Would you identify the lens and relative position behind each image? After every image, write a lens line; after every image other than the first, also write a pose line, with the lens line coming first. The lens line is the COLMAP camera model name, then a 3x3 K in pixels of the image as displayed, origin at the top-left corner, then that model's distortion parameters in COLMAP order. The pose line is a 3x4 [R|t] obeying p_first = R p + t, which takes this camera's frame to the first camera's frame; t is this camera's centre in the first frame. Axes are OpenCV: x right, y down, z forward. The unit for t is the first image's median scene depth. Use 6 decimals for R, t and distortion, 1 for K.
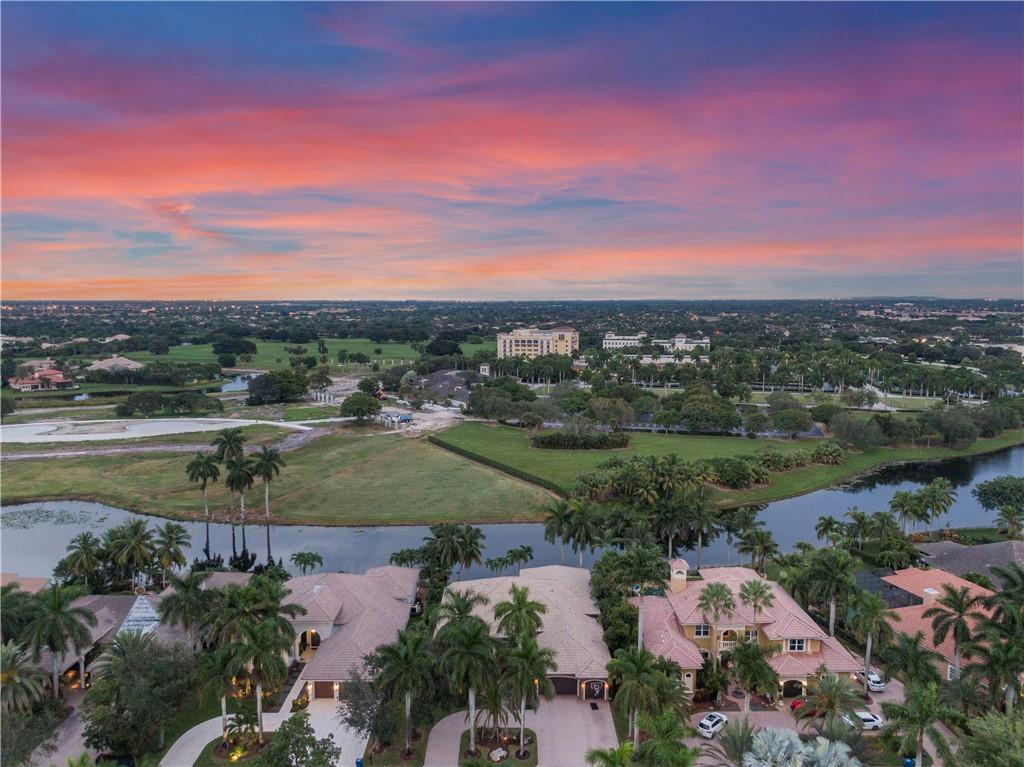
lens RADIAL K [[731.6, 0, 512.0], [0, 731.6, 383.5], [0, 0, 1]] dist [0.038521, -0.059229]
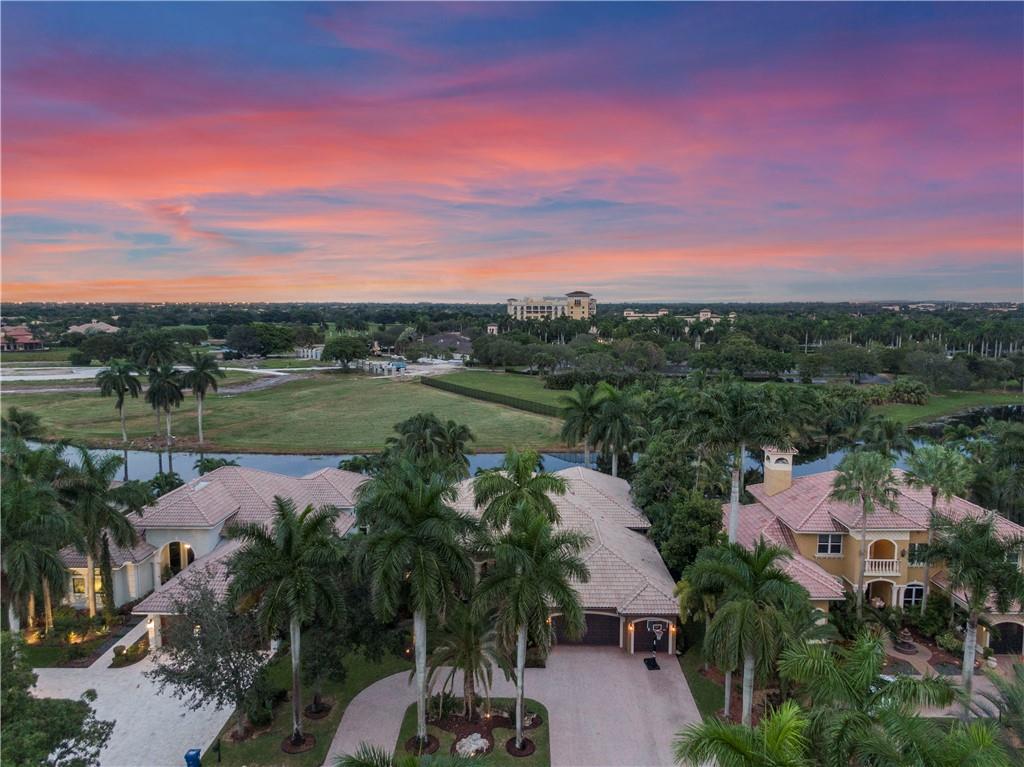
lens RADIAL K [[731.6, 0, 512.0], [0, 731.6, 383.5], [0, 0, 1]] dist [0.038521, -0.059229]
pose [[0.999824, 0.004849, -0.018142, 0.013085], [-0.004965, 0.999968, -0.006315, 0.197169], [0.018111, 0.006404, 0.999815, 0.376569]]
